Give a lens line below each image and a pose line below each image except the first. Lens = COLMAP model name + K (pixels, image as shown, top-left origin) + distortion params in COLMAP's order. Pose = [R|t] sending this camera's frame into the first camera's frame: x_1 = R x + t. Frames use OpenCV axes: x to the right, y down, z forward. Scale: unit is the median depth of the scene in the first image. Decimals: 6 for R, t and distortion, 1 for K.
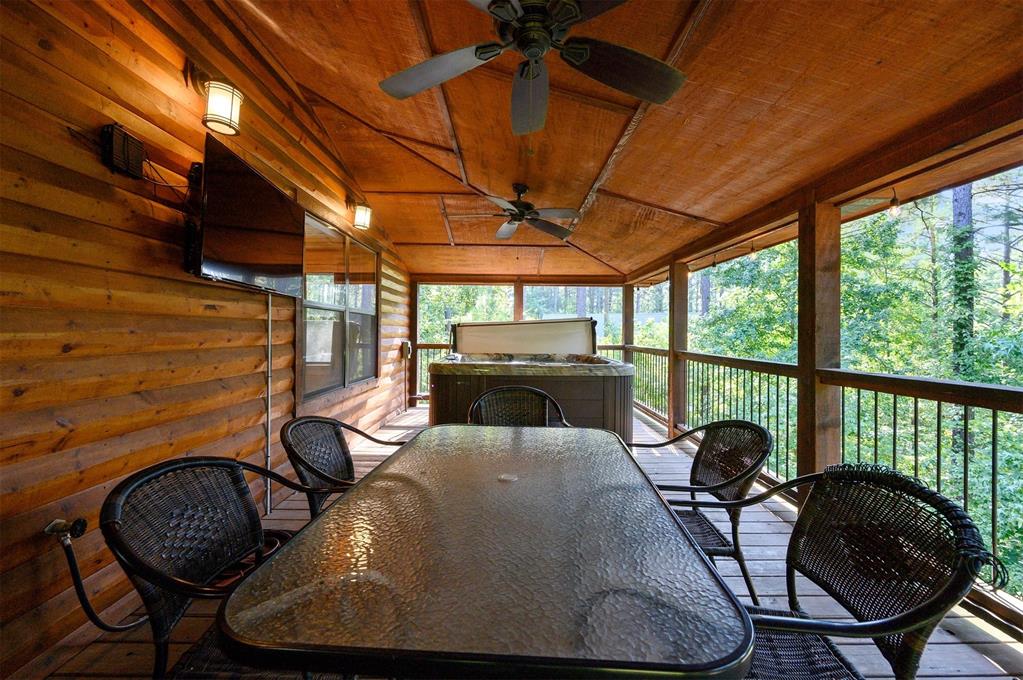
lens RADIAL K [[414.7, 0, 510.3], [0, 414.7, 333.6], [0, 0, 1]] dist [-0.002480, -0.000138]
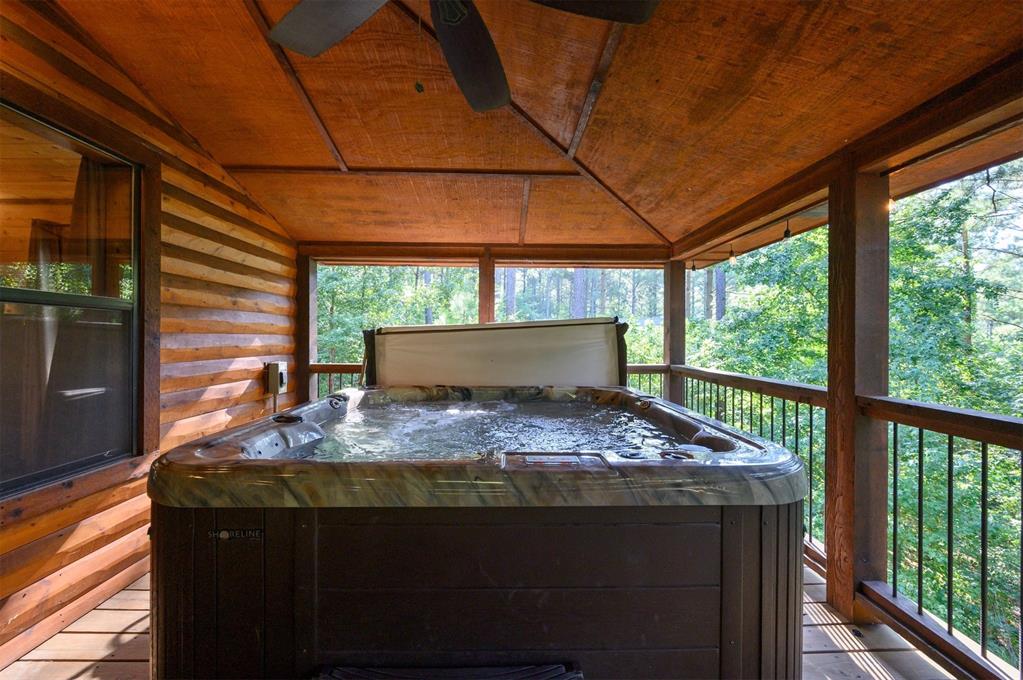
lens RADIAL K [[414.7, 0, 510.3], [0, 414.7, 340.0], [0, 0, 1]] dist [-0.002480, -0.000138]
pose [[0.999813, -0.002859, 0.019143, 0.042058], [0.002822, 0.999994, 0.001960, -0.009799], [-0.019149, -0.001906, 0.999815, 0.429369]]
